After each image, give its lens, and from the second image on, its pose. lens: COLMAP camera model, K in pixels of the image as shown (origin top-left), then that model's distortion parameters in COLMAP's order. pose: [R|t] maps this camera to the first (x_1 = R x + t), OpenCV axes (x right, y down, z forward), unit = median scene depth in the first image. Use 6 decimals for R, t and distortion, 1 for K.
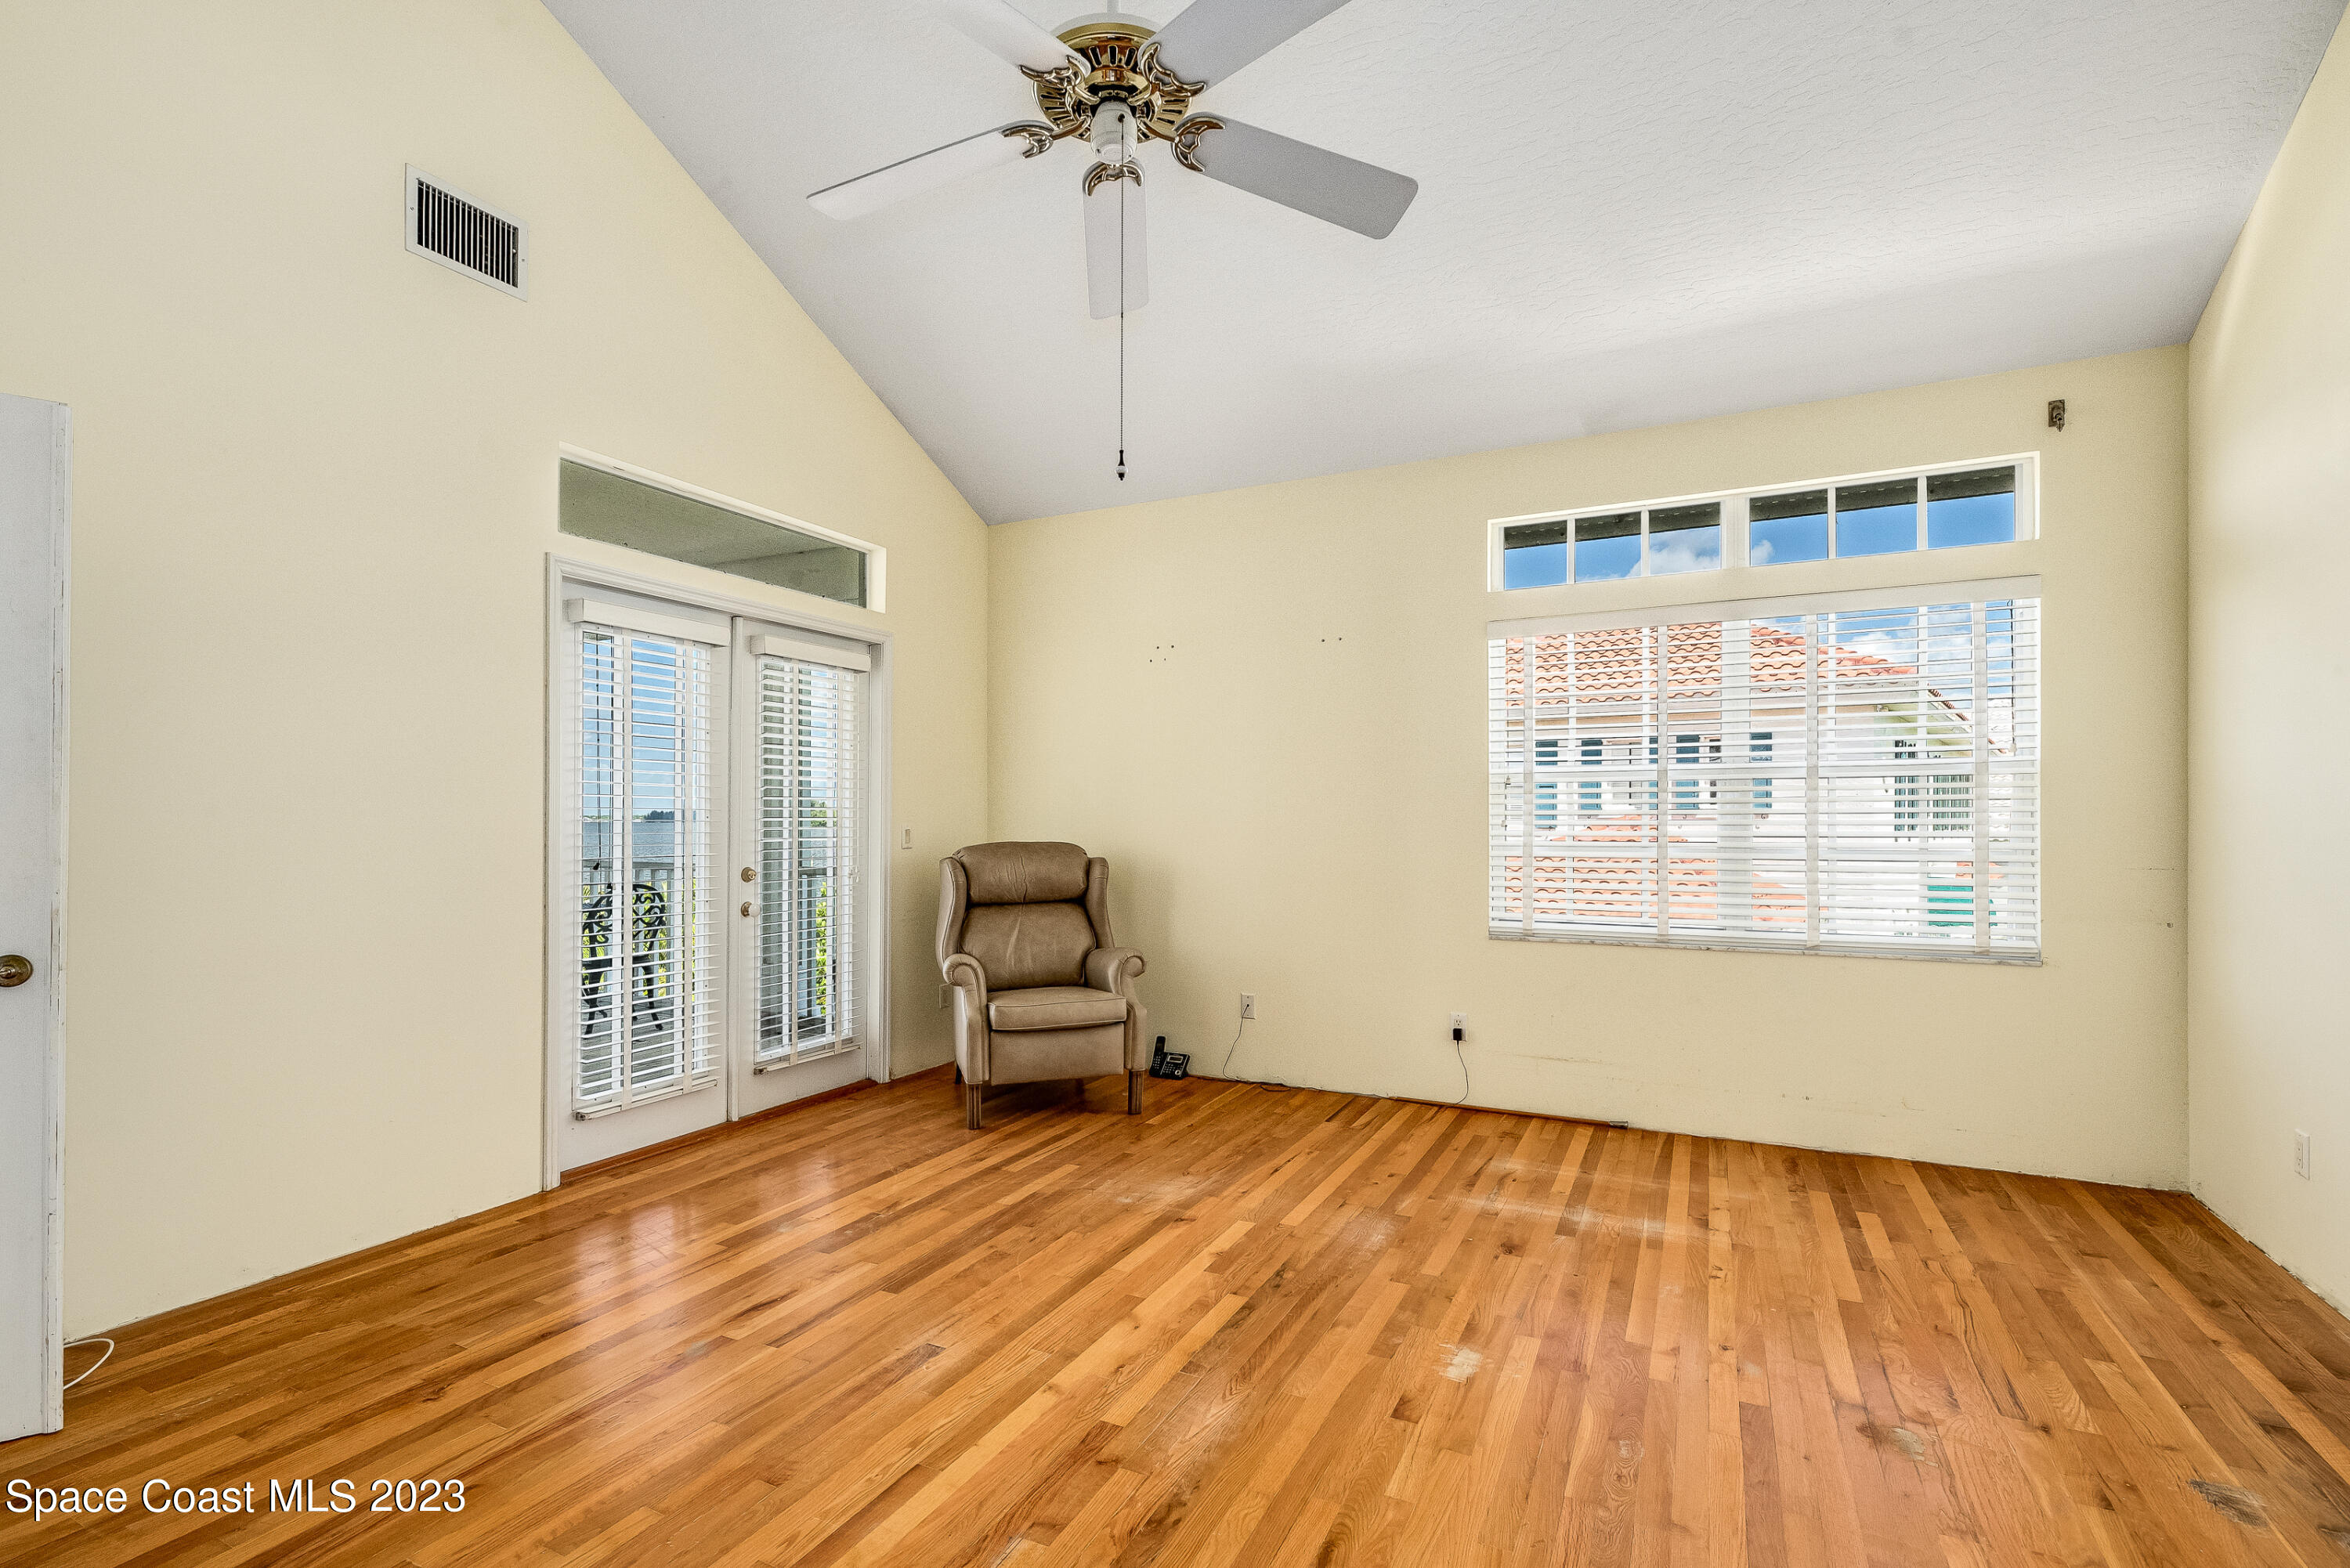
lens RADIAL K [[1062.1, 0, 1175.1], [0, 1062.1, 798.4], [0, 0, 1]] dist [0.001032, -0.001464]
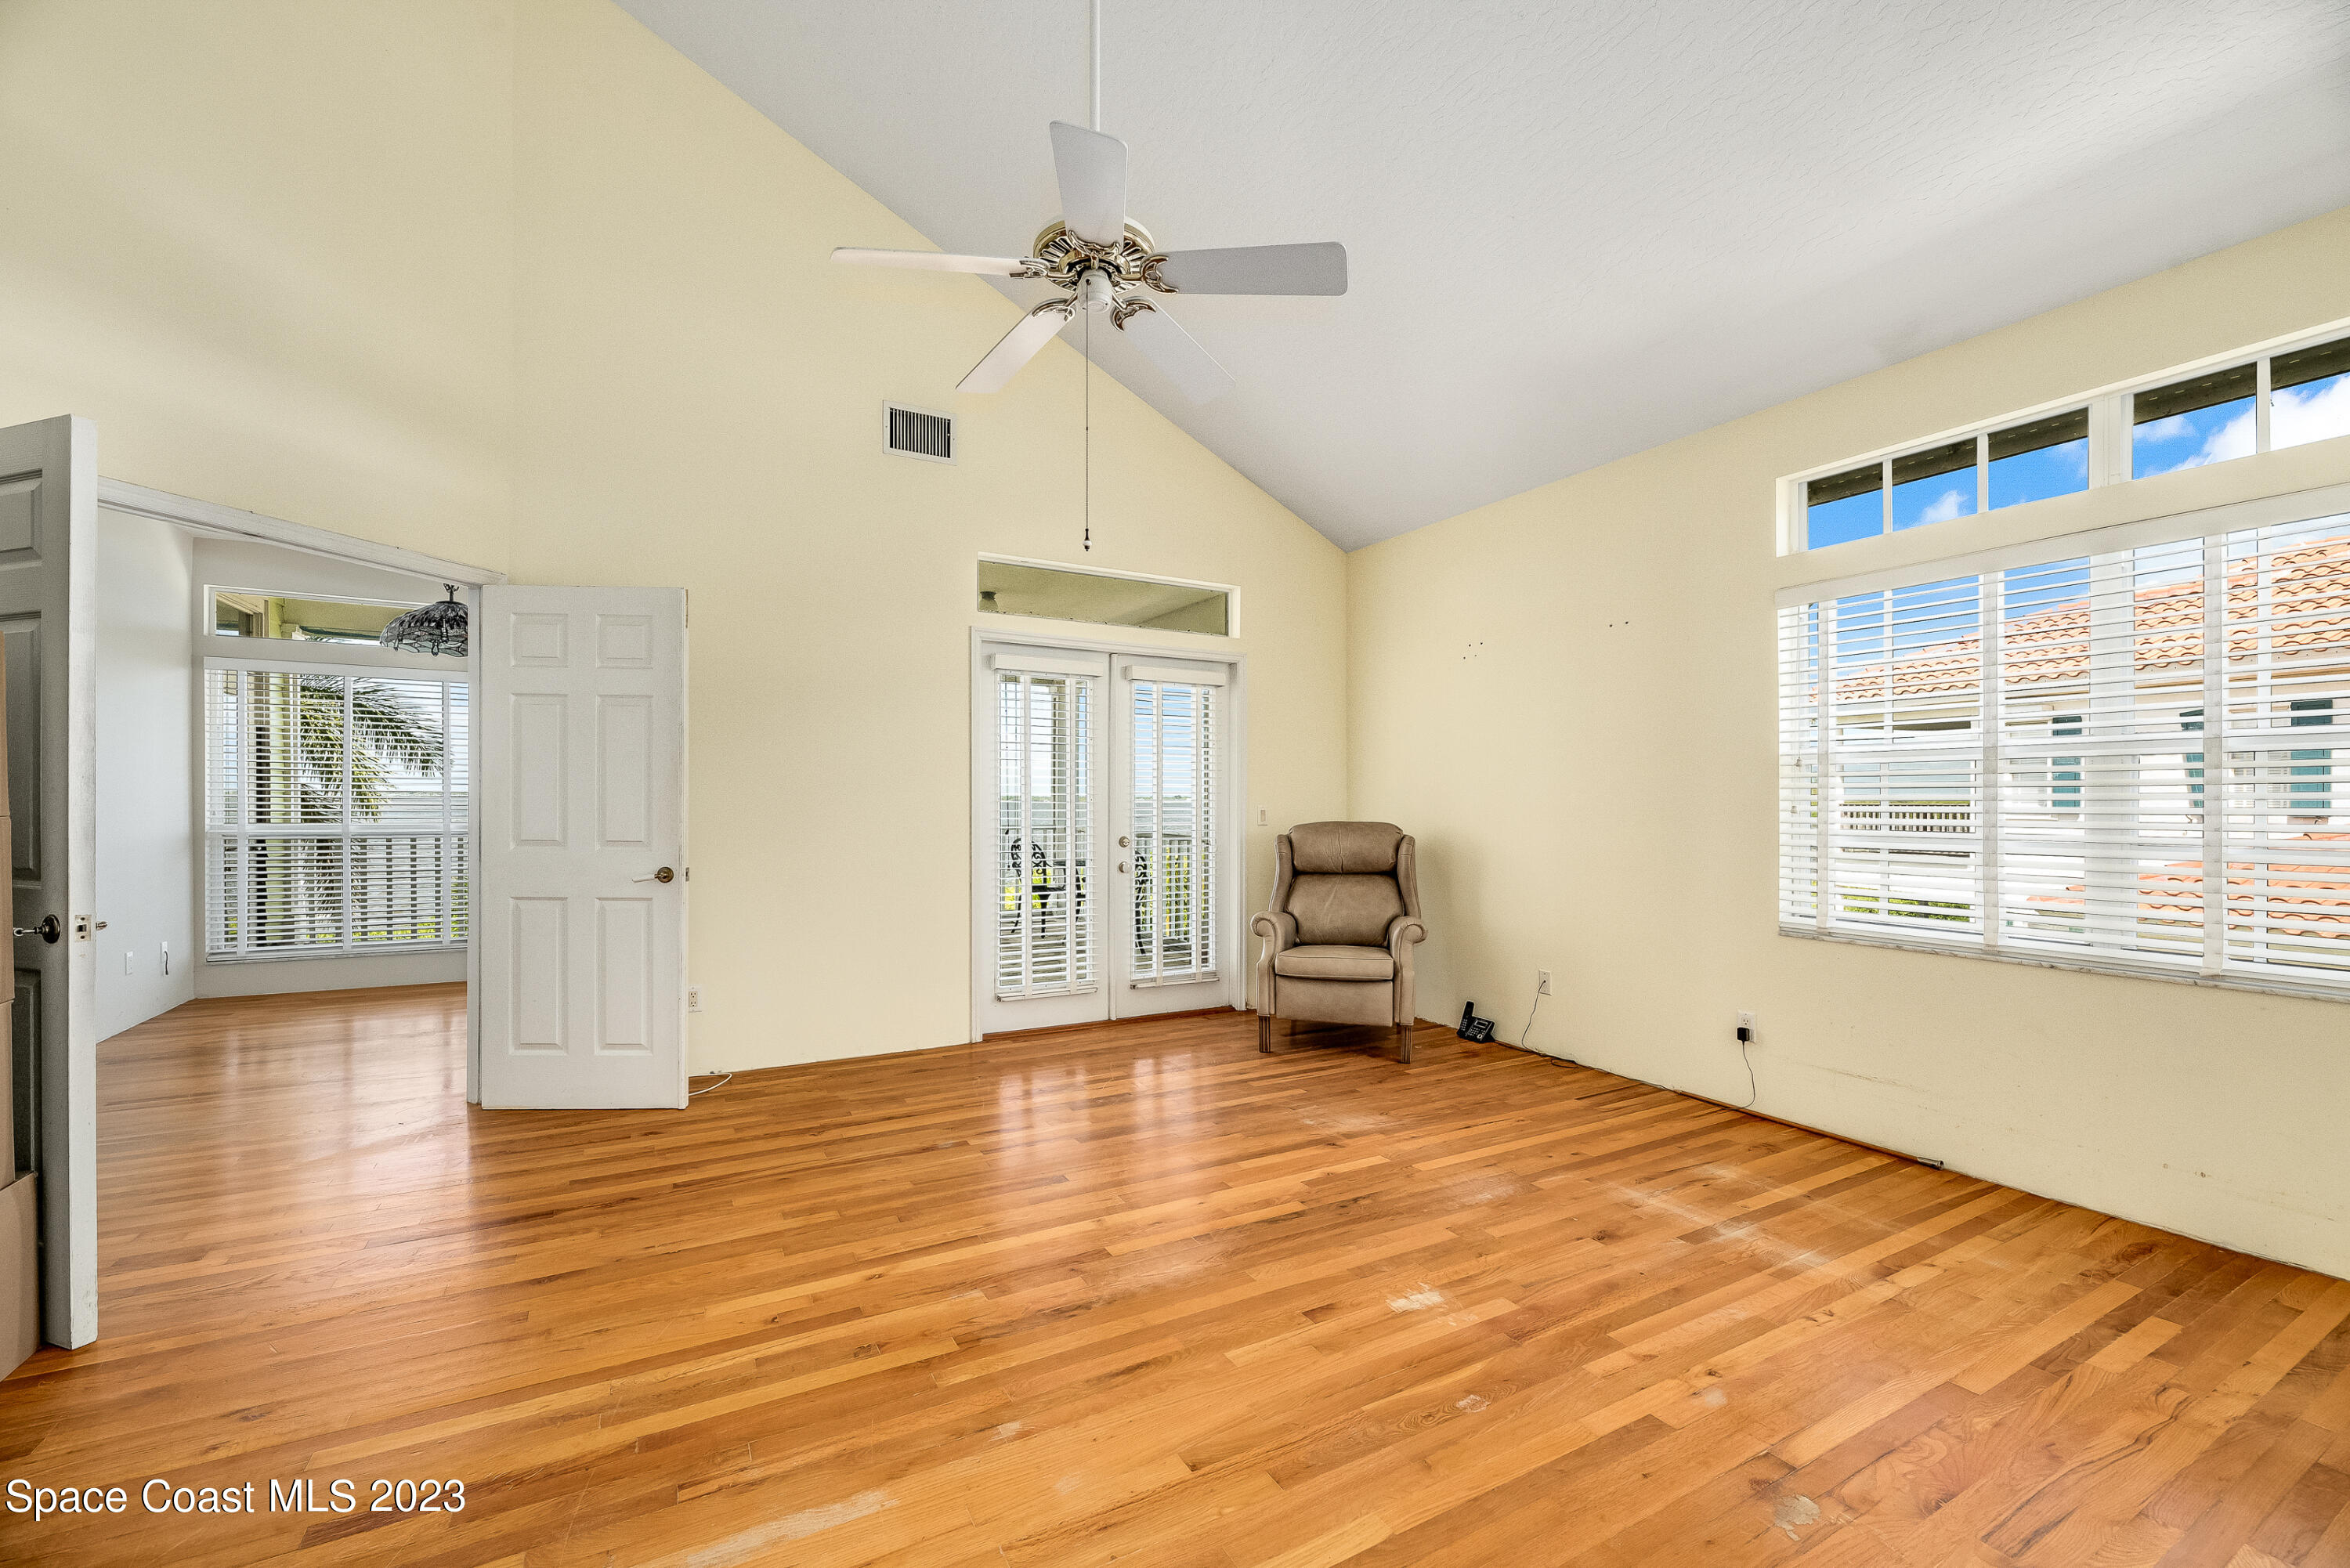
lens RADIAL K [[952.0, 0, 1181.8], [0, 952.0, 788.1], [0, 0, 1]] dist [-0.002009, -0.002447]
pose [[0.824986, -0.004054, -0.565139, 0.393531], [0.006747, 0.999974, 0.002677, -0.000189], [0.565113, -0.006022, 0.824991, 0.035790]]
